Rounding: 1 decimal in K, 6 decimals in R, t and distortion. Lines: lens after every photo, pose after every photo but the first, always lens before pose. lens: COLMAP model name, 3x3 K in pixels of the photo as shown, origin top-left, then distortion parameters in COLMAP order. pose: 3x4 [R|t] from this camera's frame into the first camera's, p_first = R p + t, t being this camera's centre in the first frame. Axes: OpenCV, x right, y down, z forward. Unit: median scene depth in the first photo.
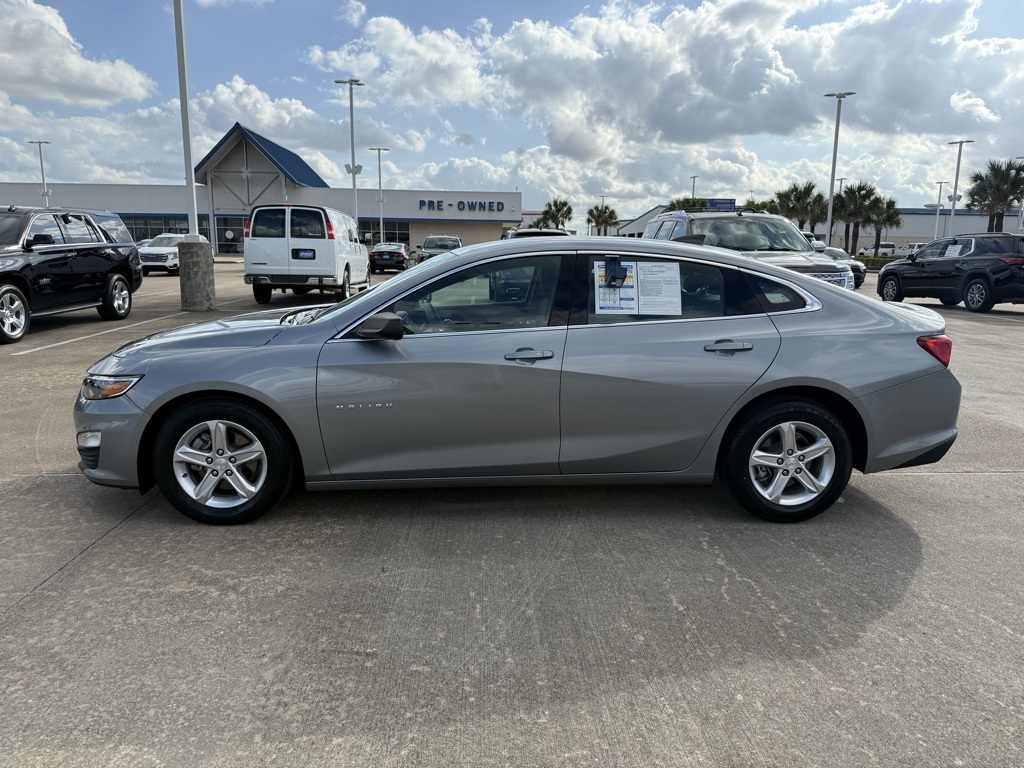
lens RADIAL K [[718.5, 0, 516.0], [0, 718.5, 383.6], [0, 0, 1]] dist [0.000628, -0.009468]
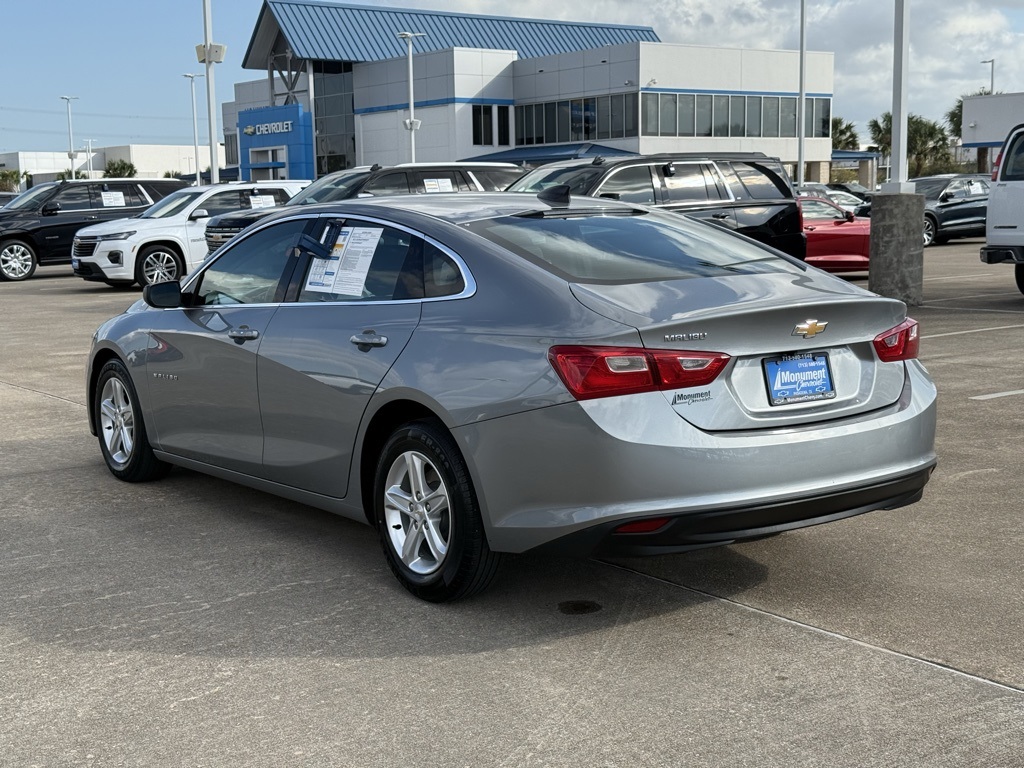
lens RADIAL K [[1434.3, 0, 507.0], [0, 1434.3, 391.6], [0, 0, 1]] dist [0.124069, 0.000000]
pose [[0.551029, 0.088815, -0.829746, 1.622888], [-0.132788, 0.990983, 0.017890, -0.042763], [0.823853, 0.100322, 0.557854, 0.285479]]
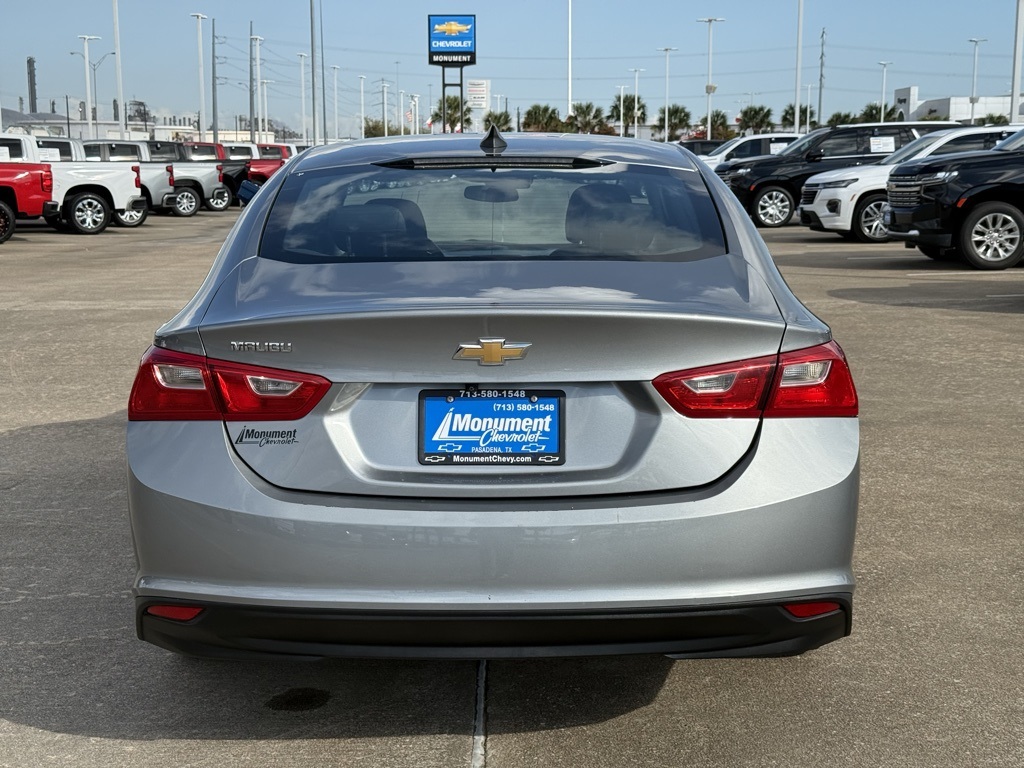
lens RADIAL K [[1434.3, 0, 506.0], [0, 1434.3, 372.7], [0, 0, 1]] dist [0.124069, 0.000000]
pose [[-0.044513, 0.137024, -0.989567, 1.501058], [-0.185296, 0.972229, 0.142958, -0.222842], [0.981674, 0.189726, -0.017887, 1.274765]]
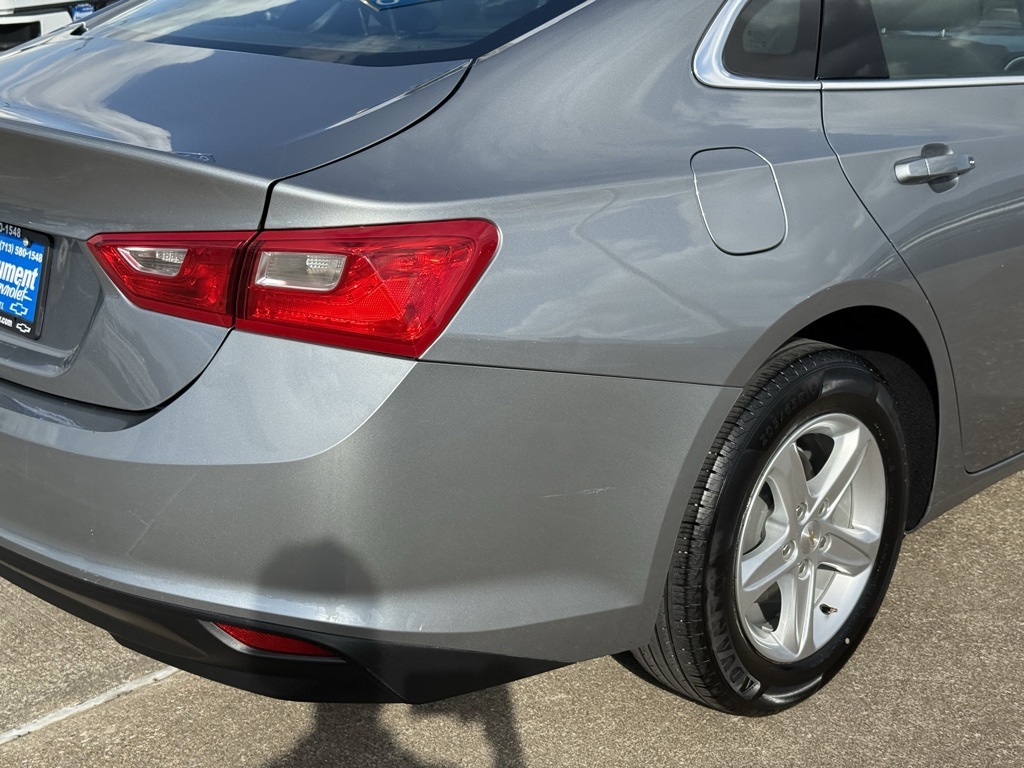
lens RADIAL K [[1434.3, 0, 534.3], [0, 1434.3, 391.0], [0, 0, 1]] dist [0.124069, 0.000000]
pose [[-0.738802, 0.201058, -0.643232, 0.907517], [-0.129325, 0.894424, 0.428113, -0.326208], [0.661398, 0.399476, -0.634800, 1.843761]]
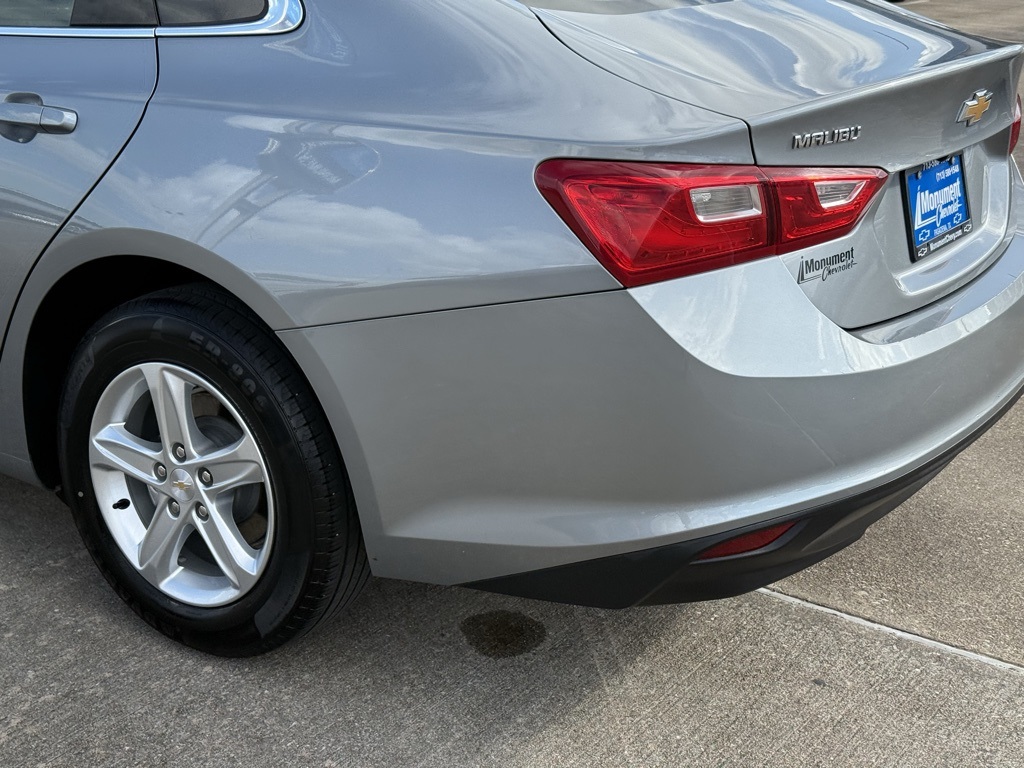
lens RADIAL K [[1434.3, 0, 528.5], [0, 1434.3, 393.1], [0, 0, 1]] dist [0.124069, 0.000000]
pose [[0.810691, 0.205470, -0.548236, 0.906118], [-0.130803, 0.976290, 0.172475, -0.072269], [0.570676, -0.068113, 0.818345, 0.550882]]
